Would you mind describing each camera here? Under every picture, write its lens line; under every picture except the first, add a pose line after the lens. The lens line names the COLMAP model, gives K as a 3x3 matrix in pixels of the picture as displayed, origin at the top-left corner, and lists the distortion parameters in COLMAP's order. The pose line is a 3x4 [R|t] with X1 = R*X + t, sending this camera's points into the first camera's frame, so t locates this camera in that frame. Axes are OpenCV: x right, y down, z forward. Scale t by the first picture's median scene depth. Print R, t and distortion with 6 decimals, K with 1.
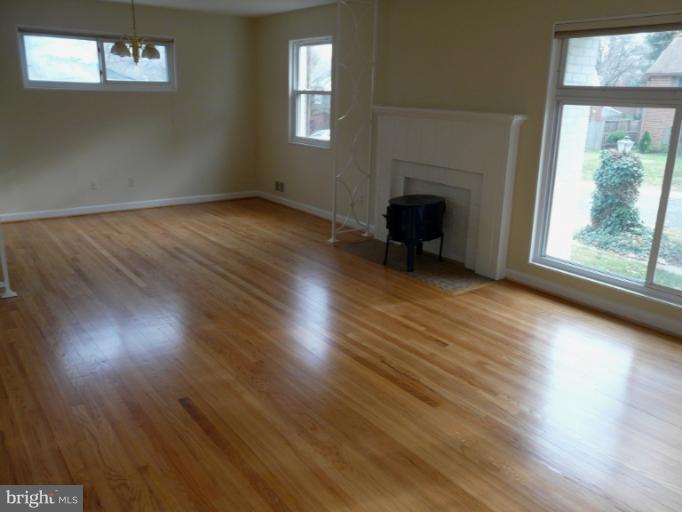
lens RADIAL K [[566.3, 0, 344.9], [0, 566.3, 254.6], [0, 0, 1]] dist [-0.076038, 0.095342]
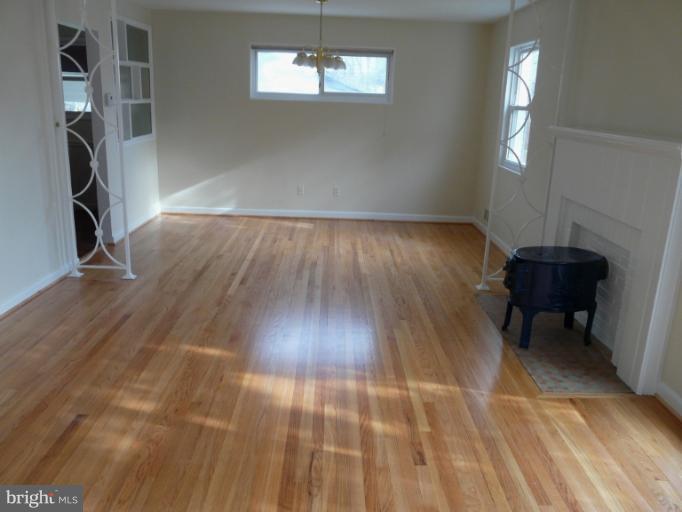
lens RADIAL K [[566.3, 0, 344.9], [0, 566.3, 254.6], [0, 0, 1]] dist [-0.076038, 0.095342]
pose [[0.806730, 0.161880, -0.568314, 0.289361], [-0.179784, 0.983391, 0.024905, -0.058935], [0.562907, 0.082082, 0.822435, 0.229029]]
